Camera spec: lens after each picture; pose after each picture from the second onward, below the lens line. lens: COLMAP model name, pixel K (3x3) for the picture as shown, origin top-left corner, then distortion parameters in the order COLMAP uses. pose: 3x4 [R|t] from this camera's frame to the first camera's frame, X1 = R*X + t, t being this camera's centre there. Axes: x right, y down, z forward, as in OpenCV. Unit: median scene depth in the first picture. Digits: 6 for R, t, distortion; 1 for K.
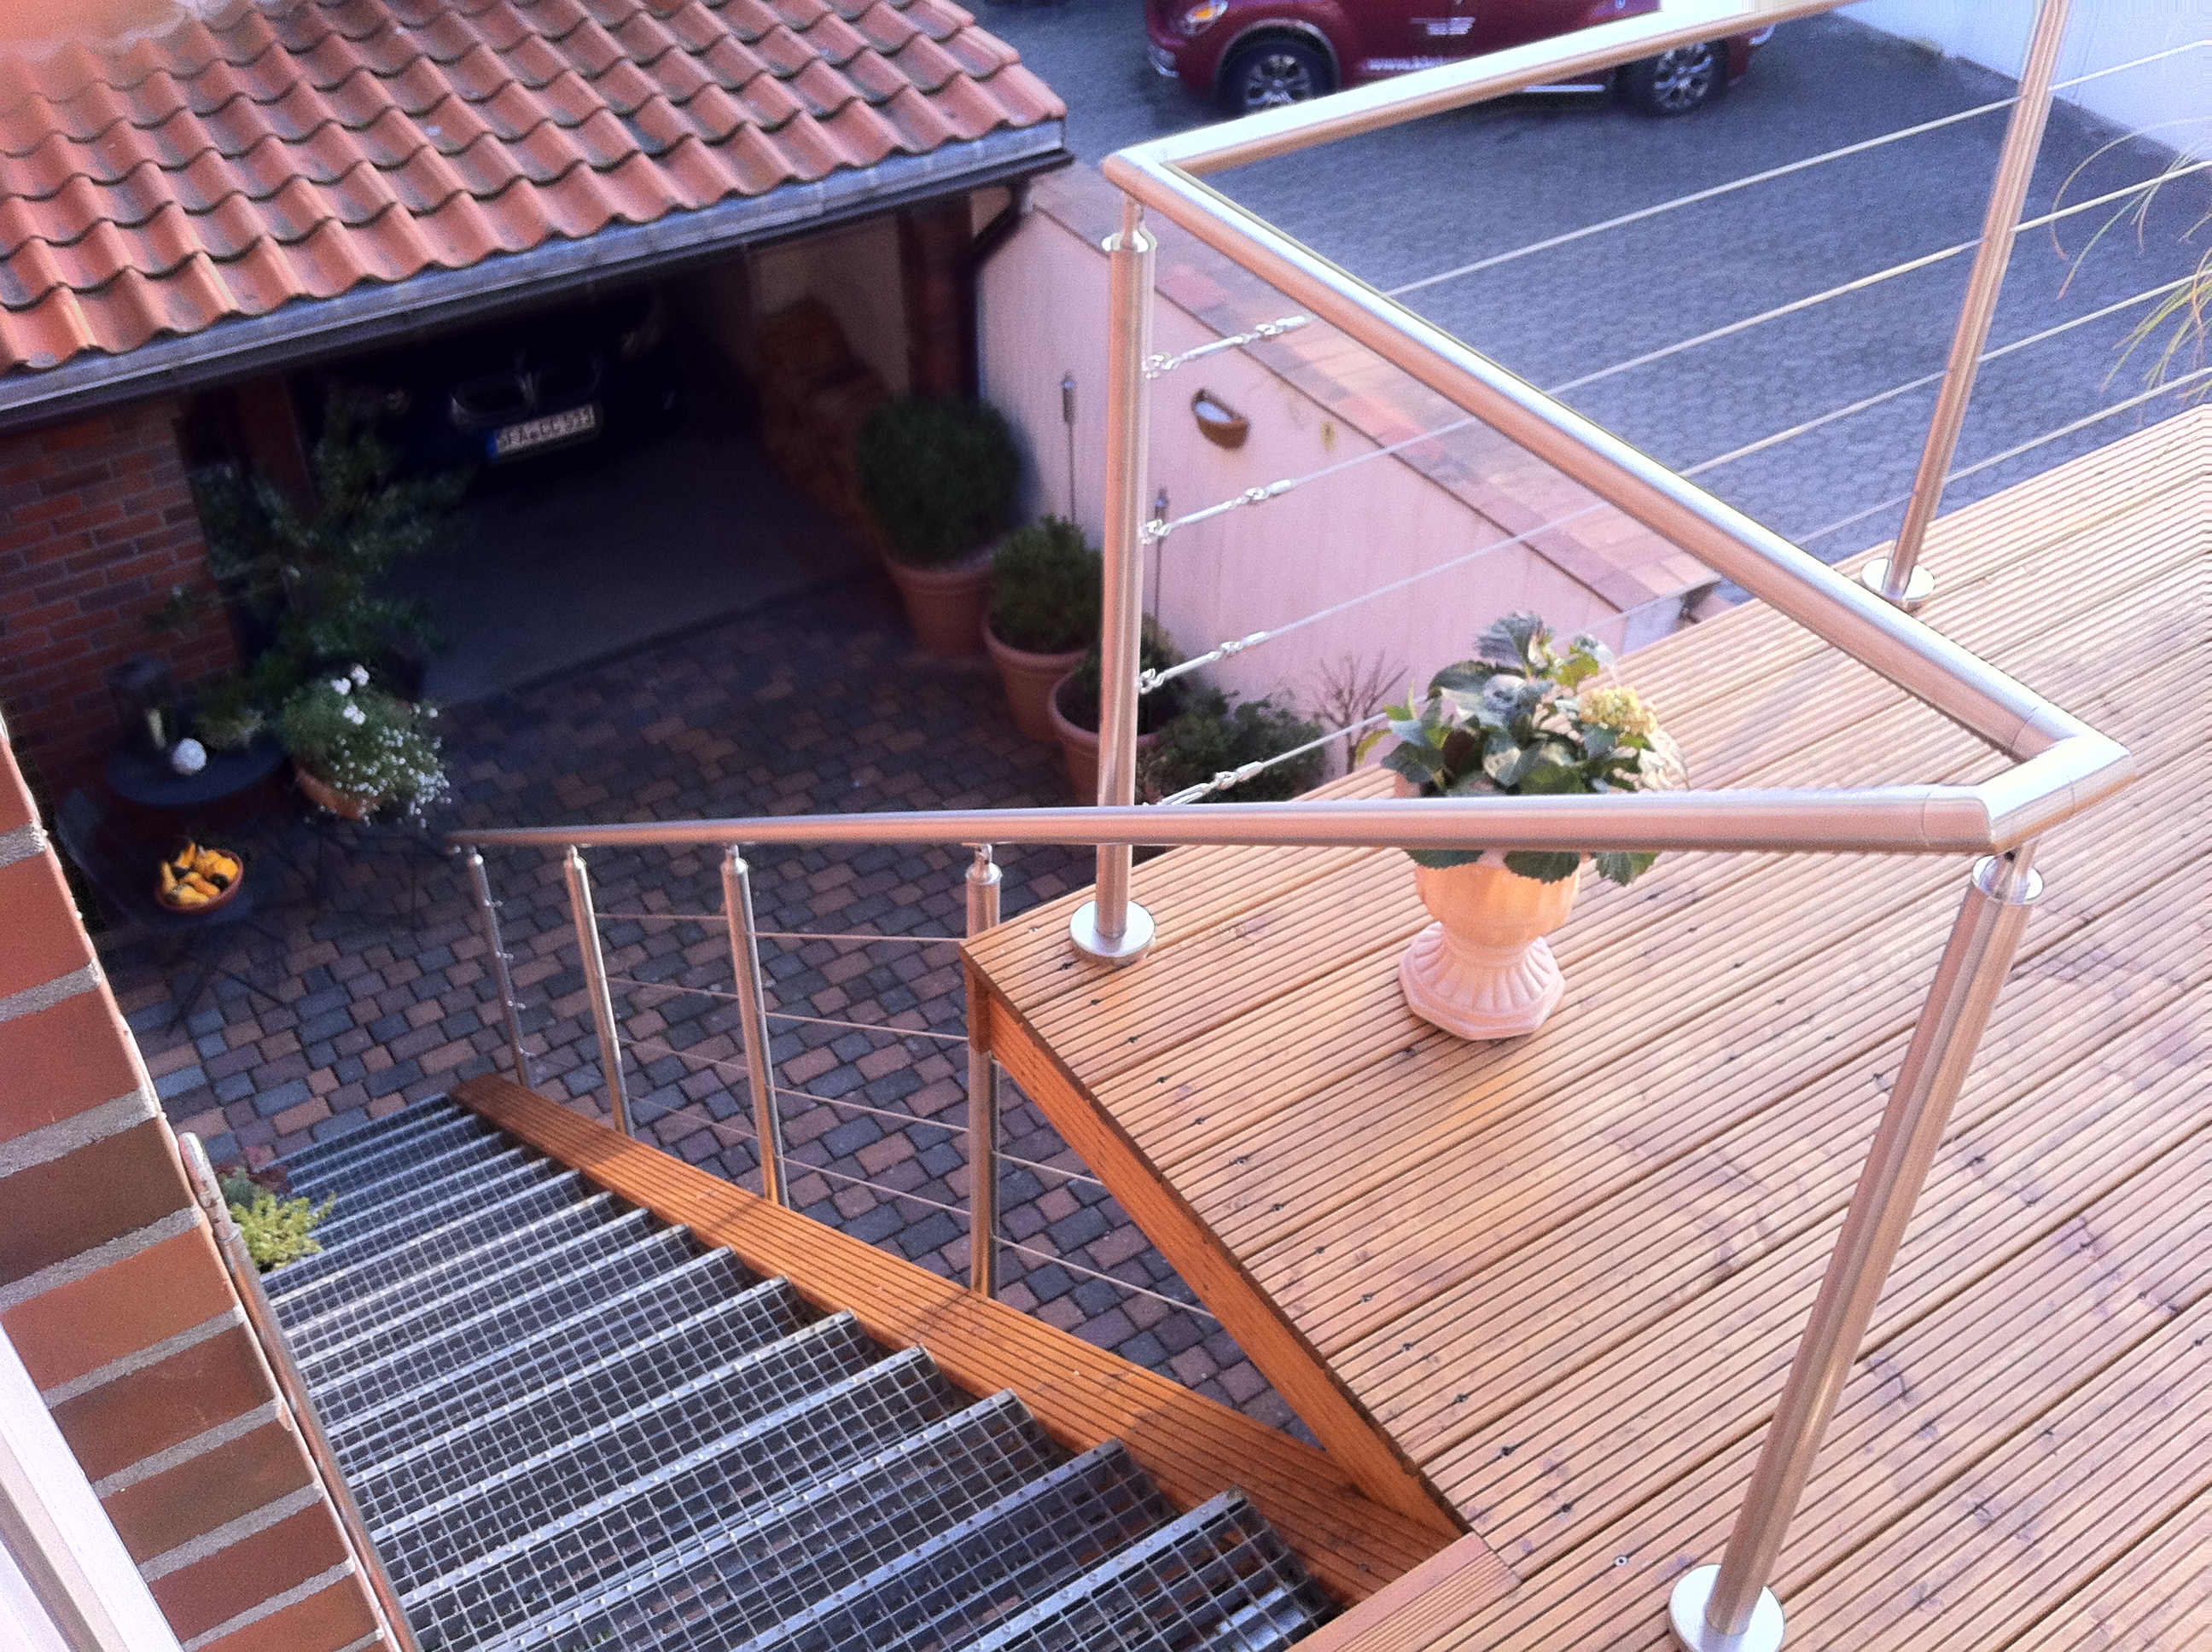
lens RADIAL K [[2158.7, 0, 1107.6], [0, 2158.7, 827.5], [0, 0, 1]] dist [-0.043499, 0.000000]
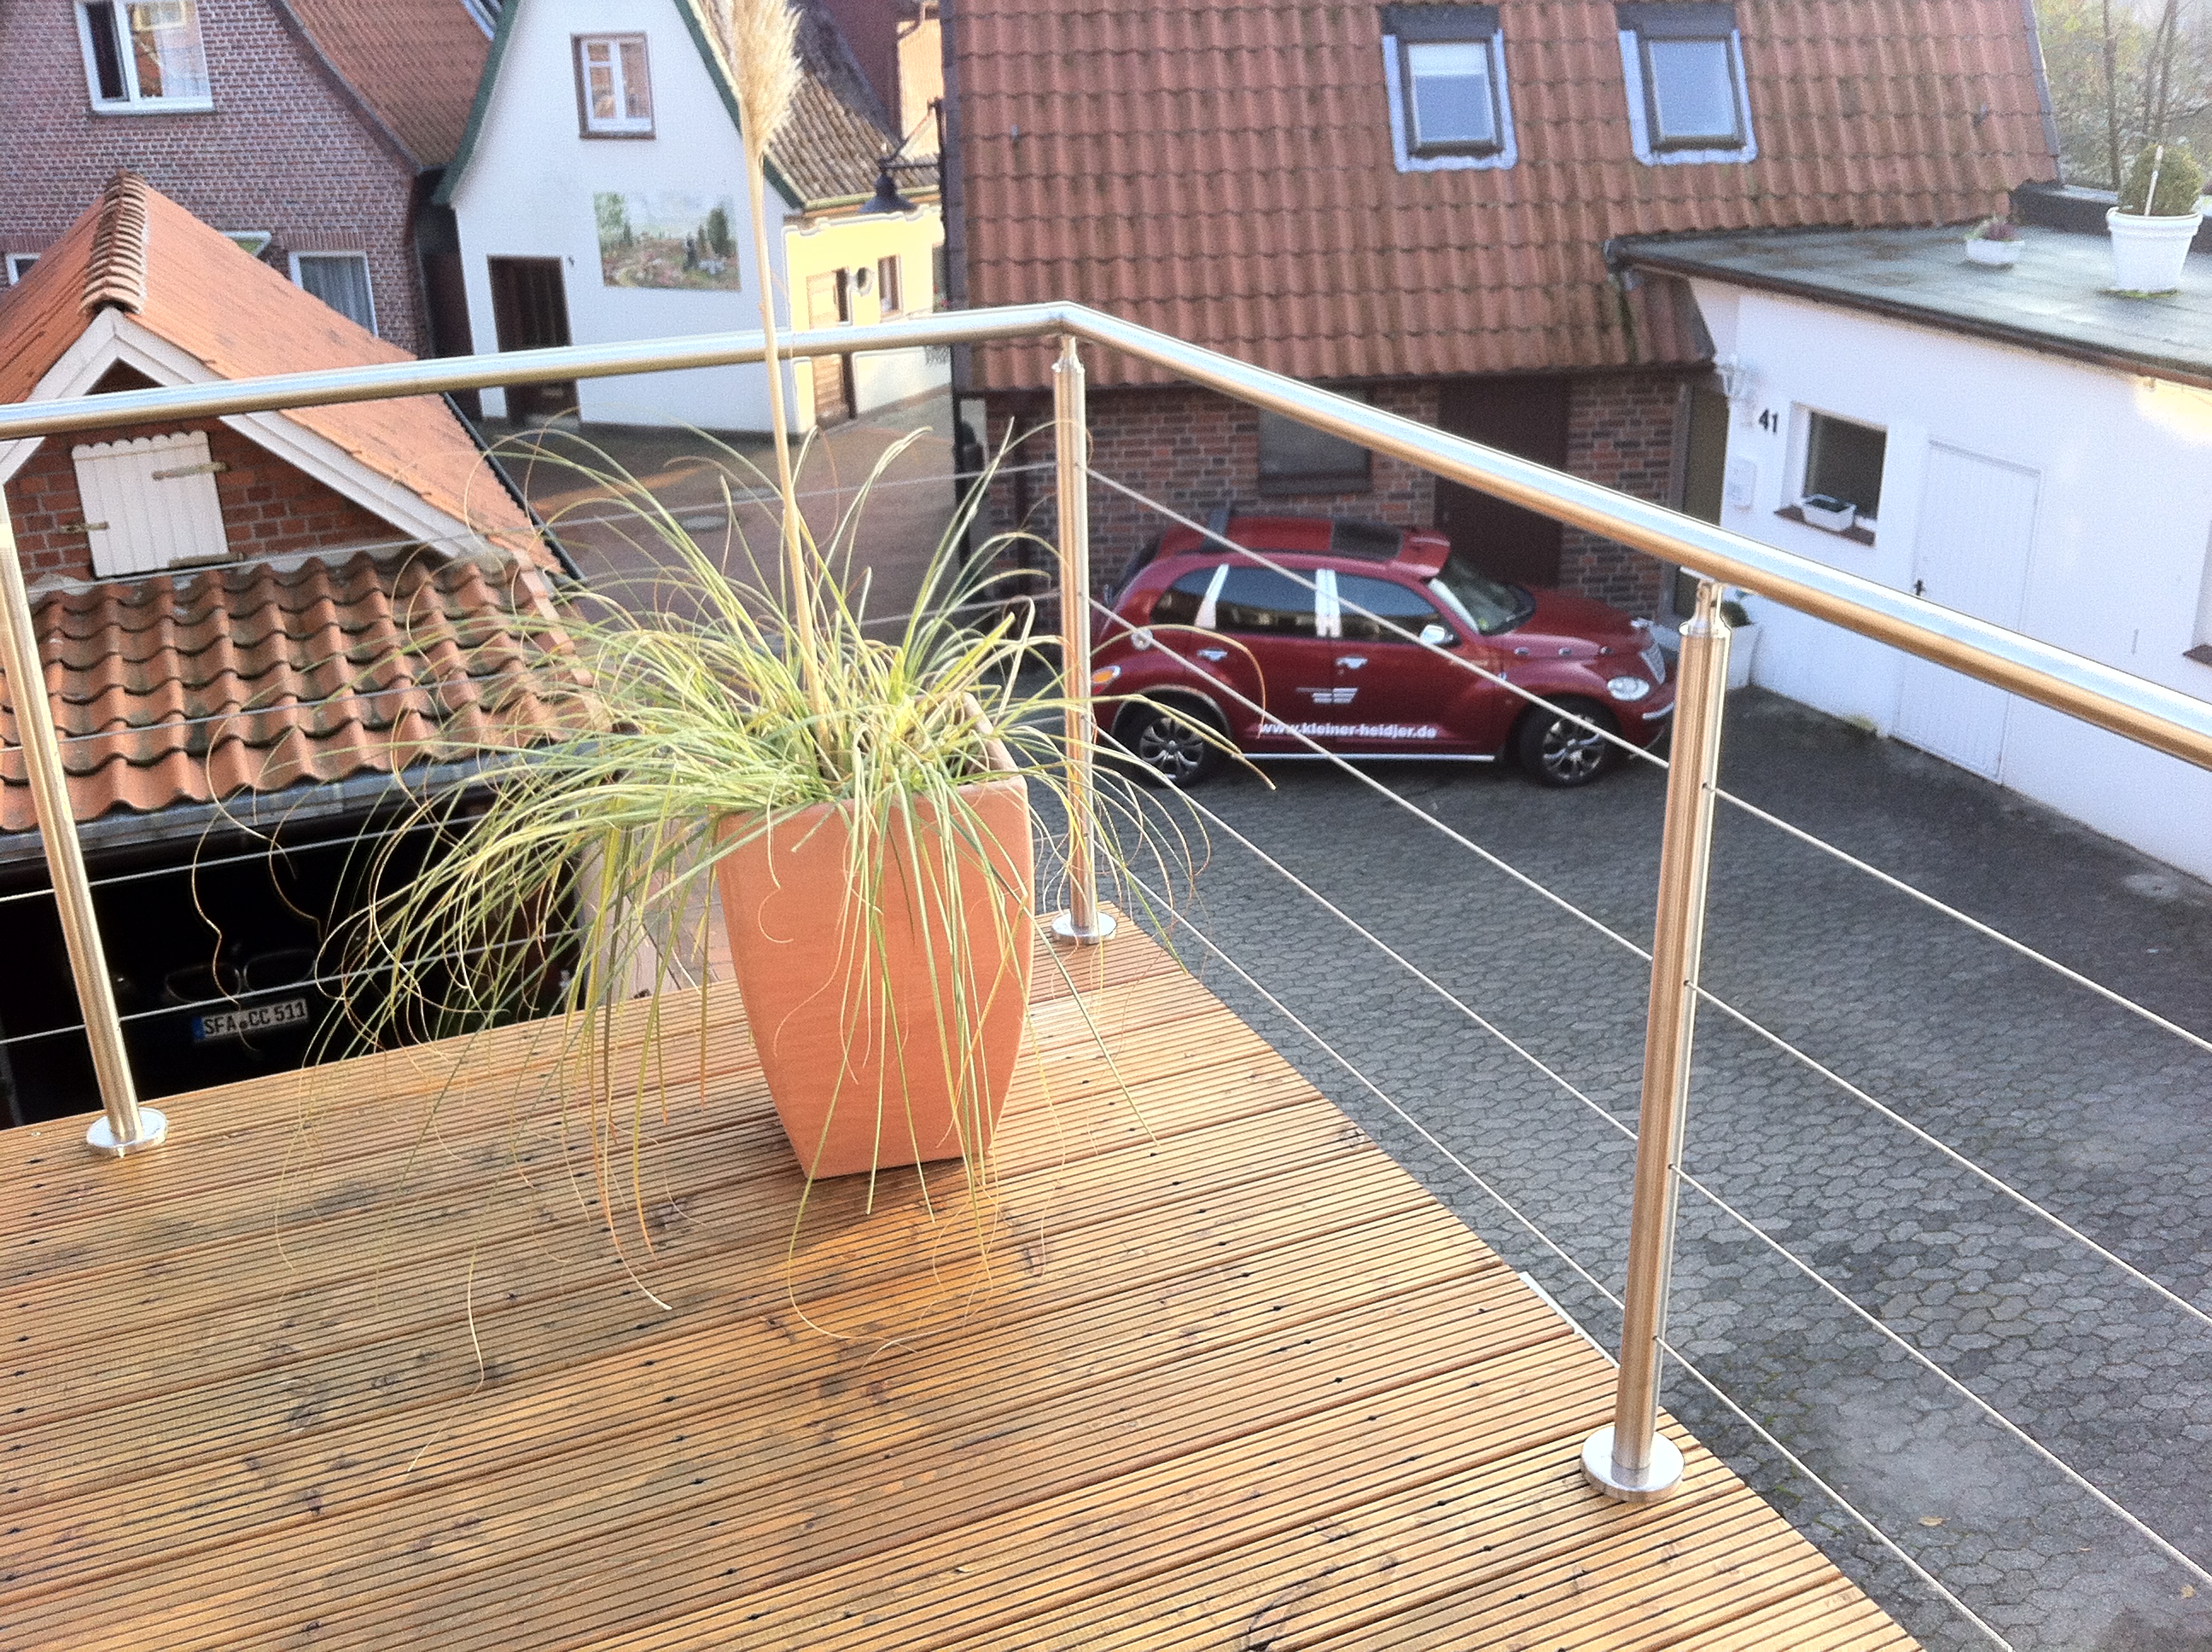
lens RADIAL K [[2158.7, 0, 1127.4], [0, 2158.7, 847.2], [0, 0, 1]] dist [-0.043499, 0.000000]
pose [[0.989258, 0.038128, -0.141118, 0.395848], [-0.078083, 0.953948, -0.289630, 0.002975], [0.123576, 0.297537, 0.946679, 0.063867]]
